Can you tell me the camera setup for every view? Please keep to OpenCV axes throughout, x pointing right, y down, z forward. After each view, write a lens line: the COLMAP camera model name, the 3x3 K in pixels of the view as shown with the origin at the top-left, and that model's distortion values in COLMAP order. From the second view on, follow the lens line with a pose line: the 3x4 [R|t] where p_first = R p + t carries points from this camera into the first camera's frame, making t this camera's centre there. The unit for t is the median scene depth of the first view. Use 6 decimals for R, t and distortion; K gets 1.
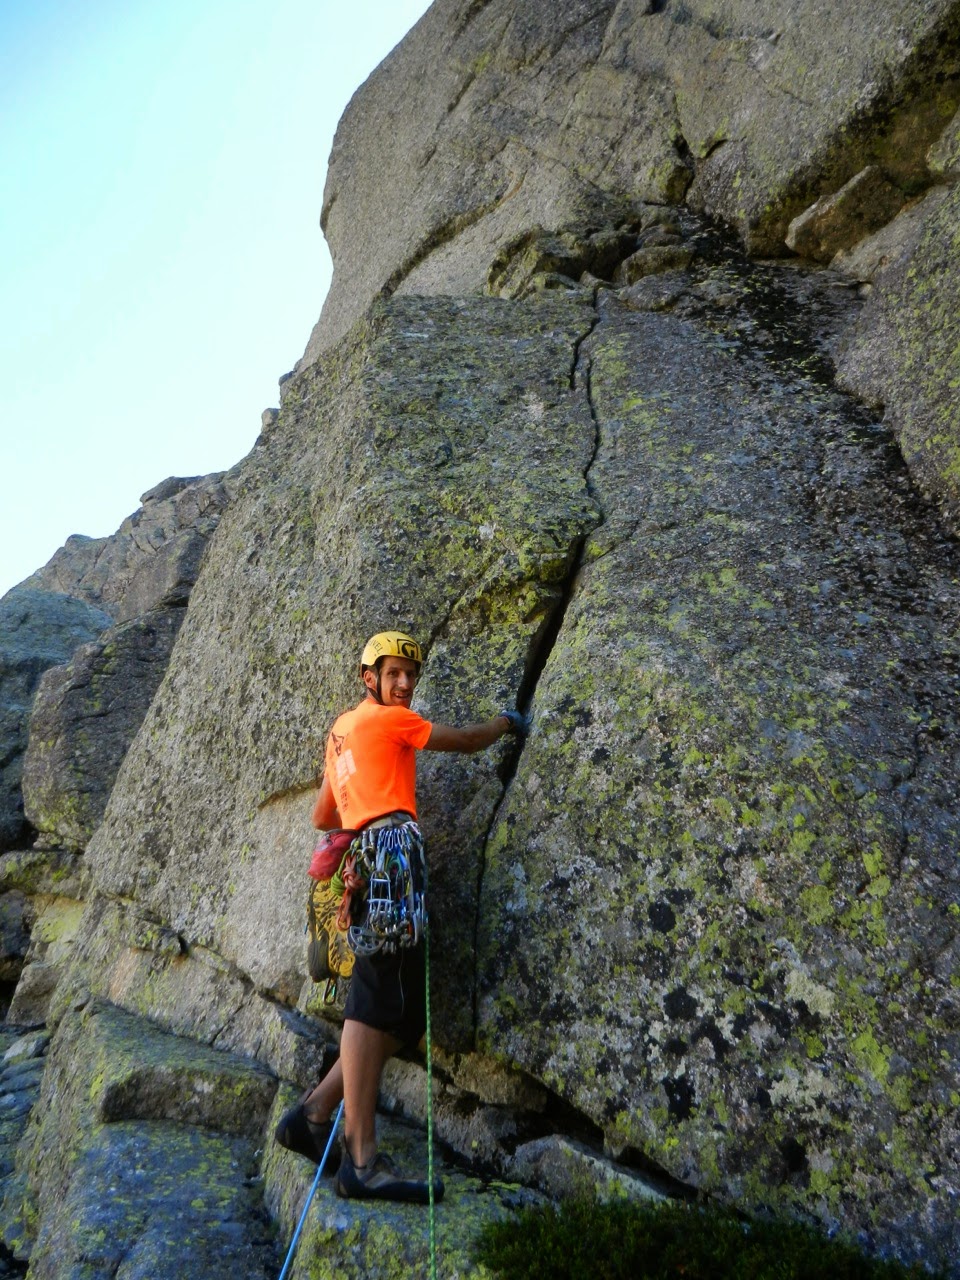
lens RADIAL K [[946.1, 0, 477.0], [0, 946.1, 639.5], [0, 0, 1]] dist [0.002448, 0.002727]
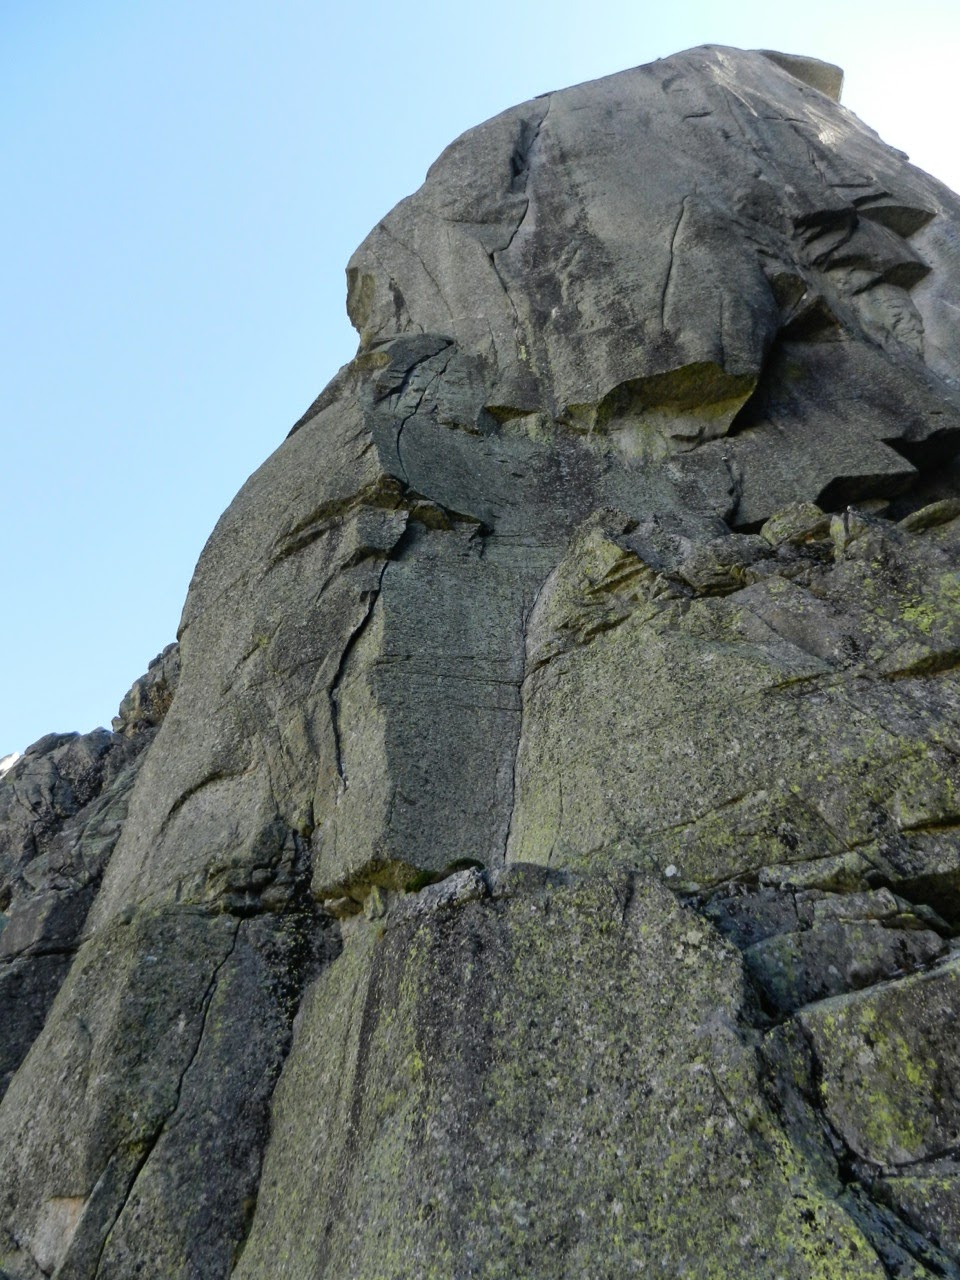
lens RADIAL K [[954.4, 0, 480.0], [0, 954.4, 640.0], [0, 0, 1]] dist [0.000149, 0.013423]
pose [[0.989813, 0.091896, 0.108747, 0.689417], [-0.080754, 0.991421, -0.102778, -1.523443], [-0.117259, 0.092950, 0.988742, -2.573467]]
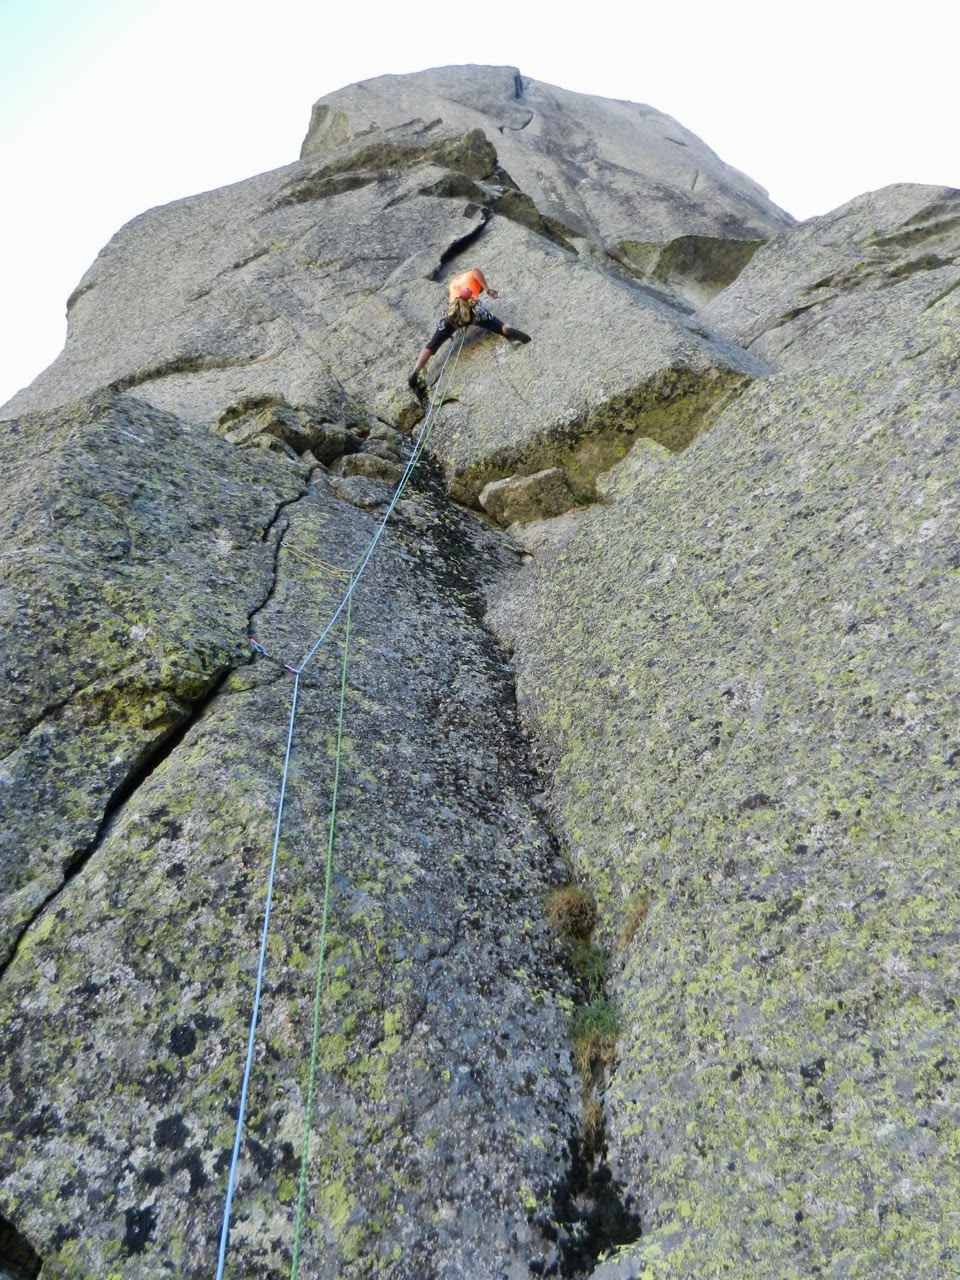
lens RADIAL K [[946.1, 0, 477.0], [0, 946.1, 639.5], [0, 0, 1]] dist [0.002448, 0.002727]
pose [[0.878956, 0.340912, 0.333491, -0.006463], [-0.269324, 0.931932, -0.242833, 0.041441], [-0.393575, 0.123622, 0.910943, -0.057949]]
